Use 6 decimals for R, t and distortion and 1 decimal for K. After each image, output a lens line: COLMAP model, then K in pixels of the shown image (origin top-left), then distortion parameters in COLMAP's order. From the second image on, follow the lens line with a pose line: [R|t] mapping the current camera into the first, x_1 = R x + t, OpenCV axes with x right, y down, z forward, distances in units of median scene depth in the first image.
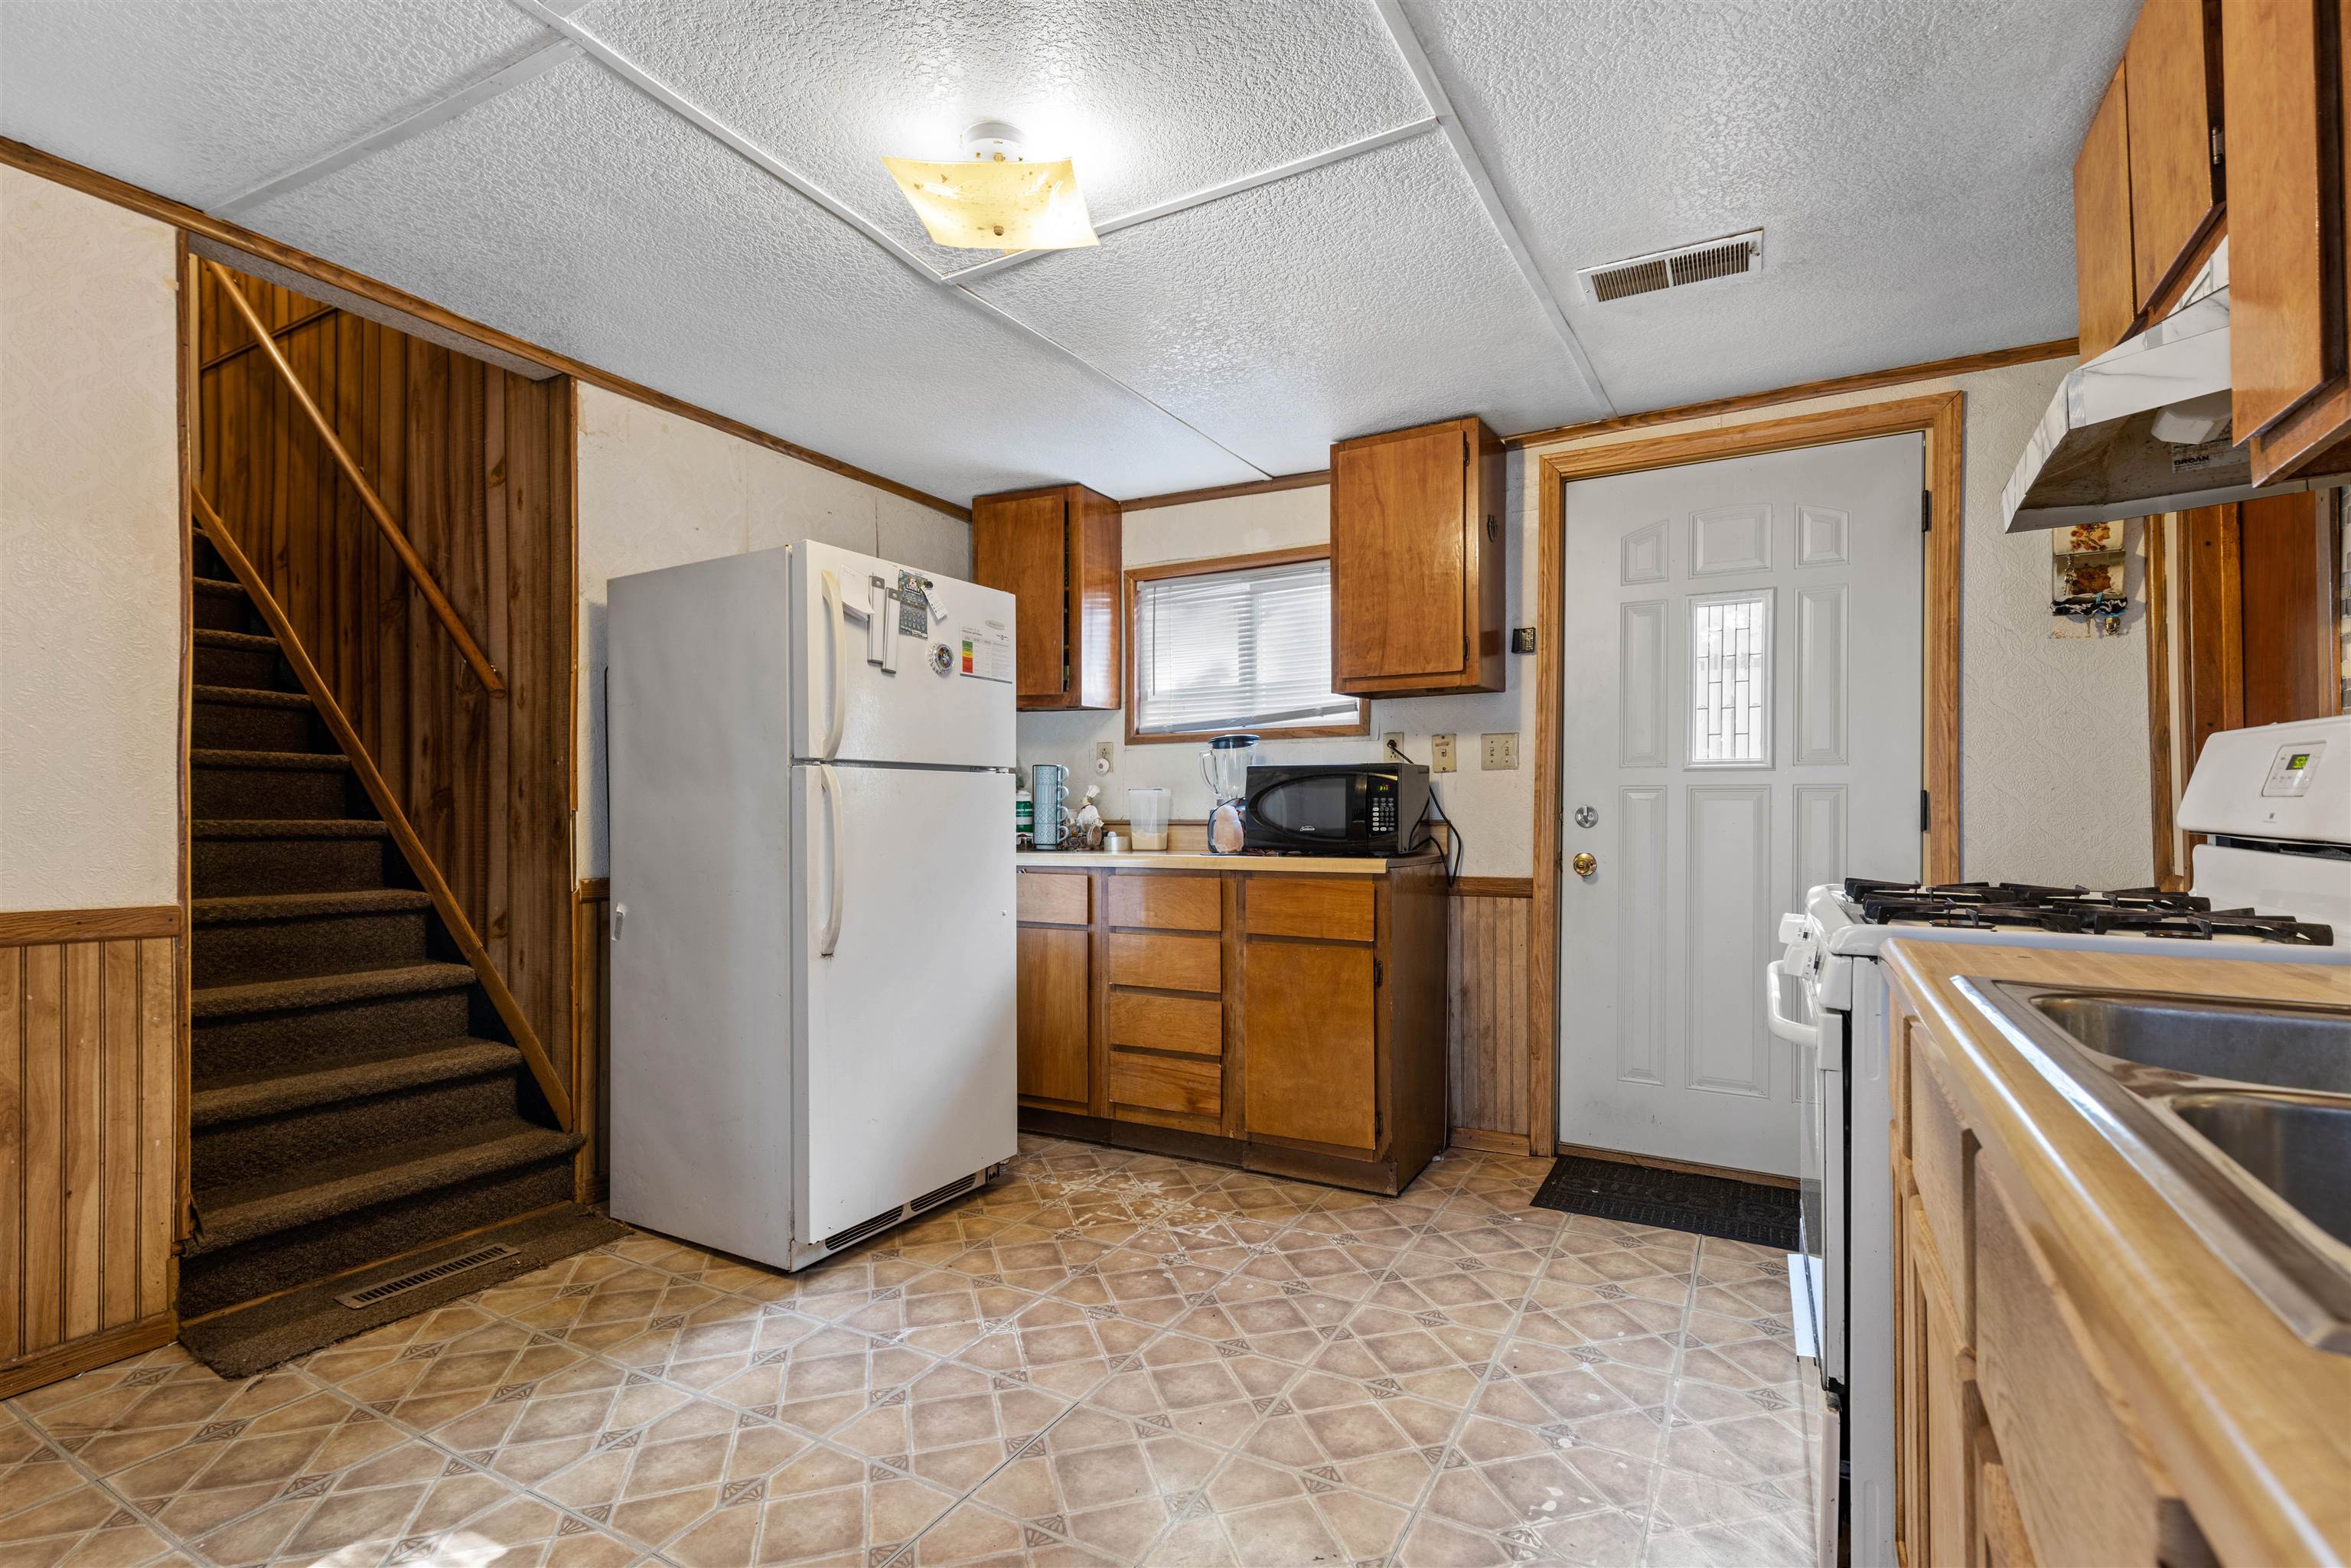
lens RADIAL K [[1075.3, 0, 1172.3], [0, 1075.3, 808.3], [0, 0, 1]] dist [0.003063, 0.000275]
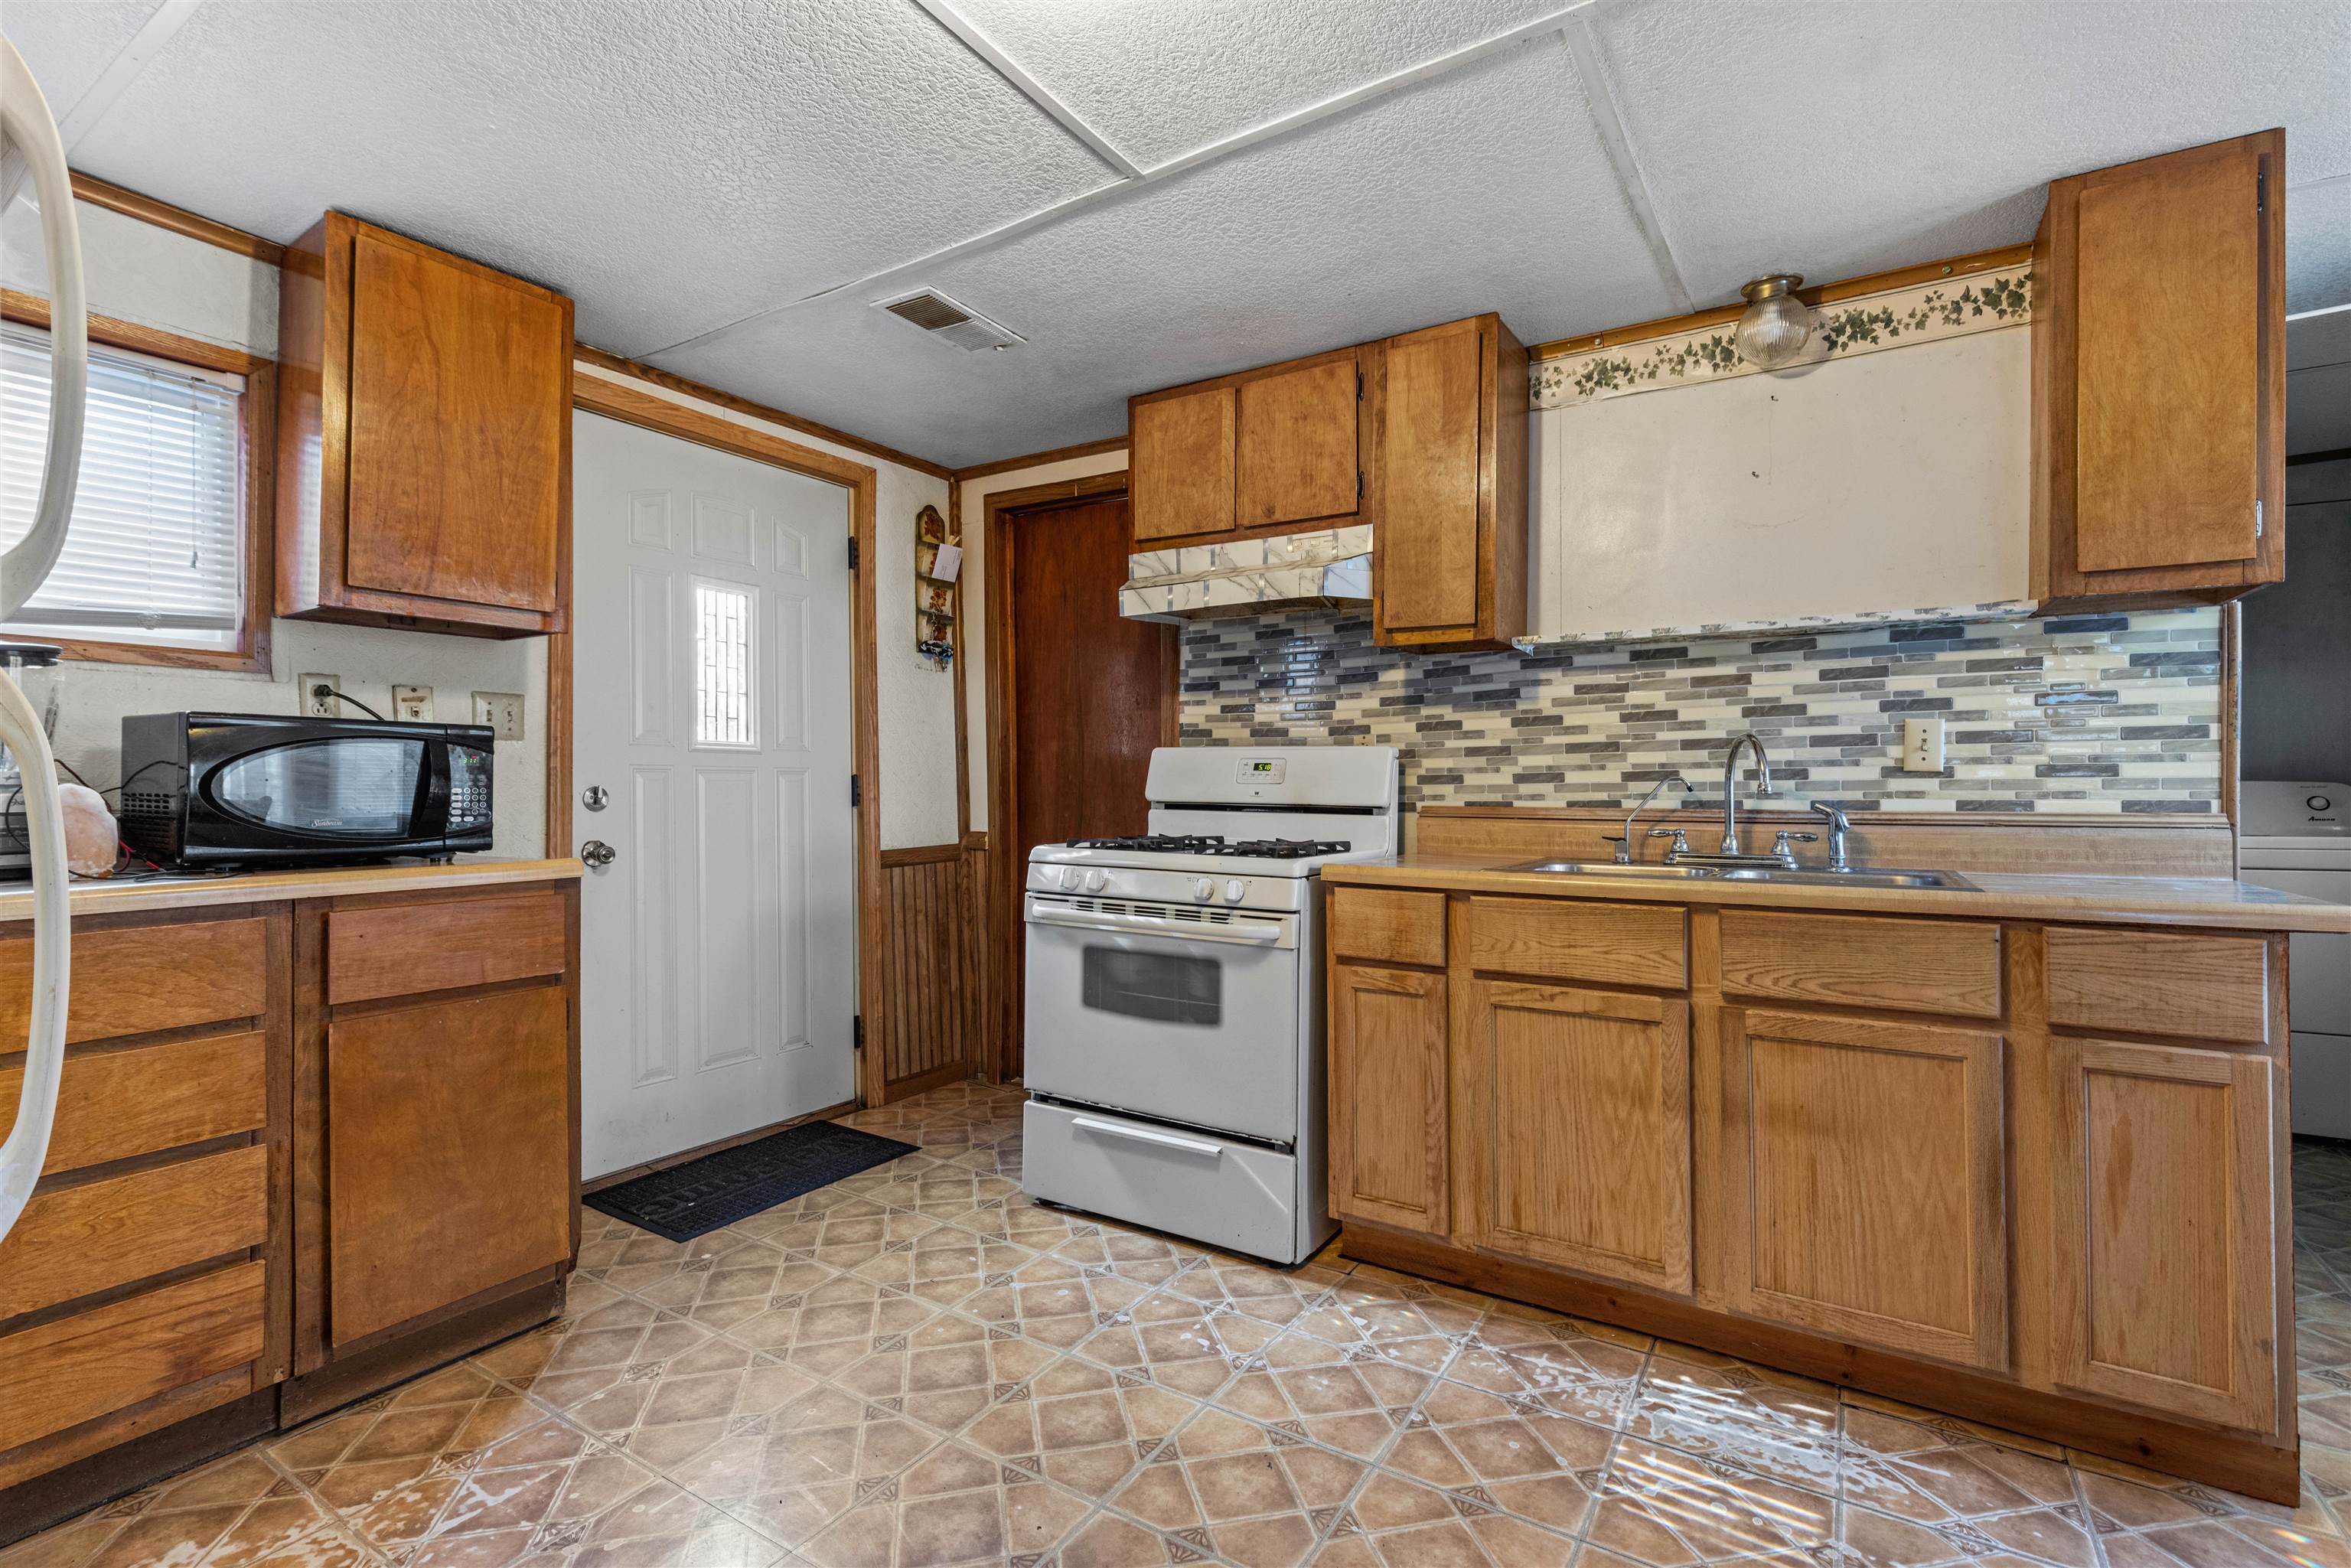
lens RADIAL K [[1075.3, 0, 1166.2], [0, 1075.3, 774.0], [0, 0, 1]] dist [0.003063, 0.000275]
pose [[0.052238, 0.013623, 0.998542, -0.619179], [0.000801, 0.999906, -0.013683, 0.000009], [-0.998634, 0.001515, 0.052222, 0.658284]]
